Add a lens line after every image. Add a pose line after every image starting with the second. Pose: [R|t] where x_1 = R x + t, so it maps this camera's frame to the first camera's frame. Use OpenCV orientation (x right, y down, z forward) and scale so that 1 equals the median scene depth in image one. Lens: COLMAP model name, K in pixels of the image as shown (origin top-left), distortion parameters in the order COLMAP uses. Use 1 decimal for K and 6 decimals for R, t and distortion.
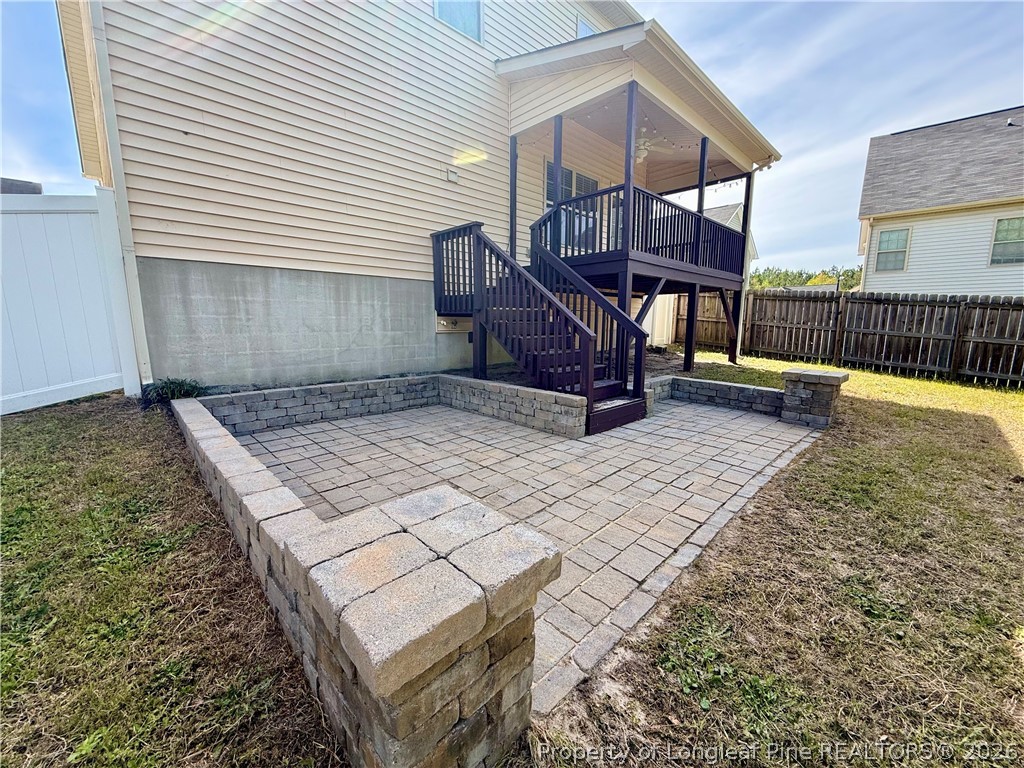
lens RADIAL K [[404.7, 0, 509.9], [0, 404.7, 381.6], [0, 0, 1]] dist [0.002431, 0.000357]
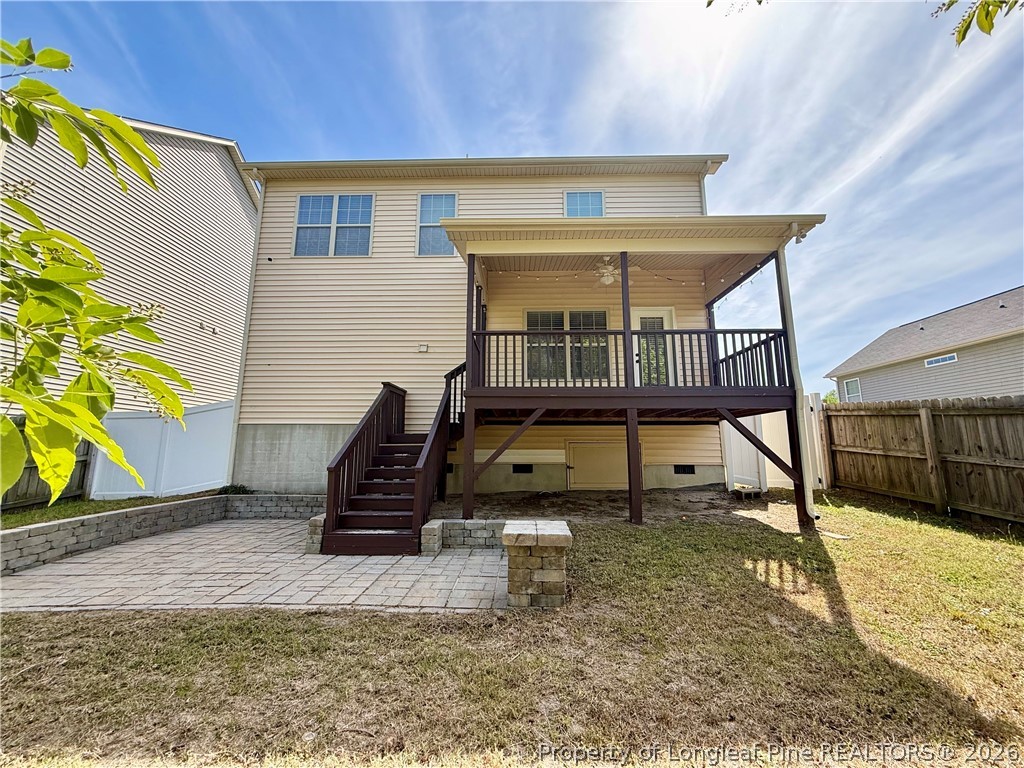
lens RADIAL K [[404.7, 0, 509.9], [0, 404.7, 381.6], [0, 0, 1]] dist [0.002431, 0.000357]
pose [[0.706306, -0.121698, -0.697368, 1.300408], [-0.103685, 0.956704, -0.271969, -0.072936], [0.700273, 0.264399, 0.663107, 0.424226]]
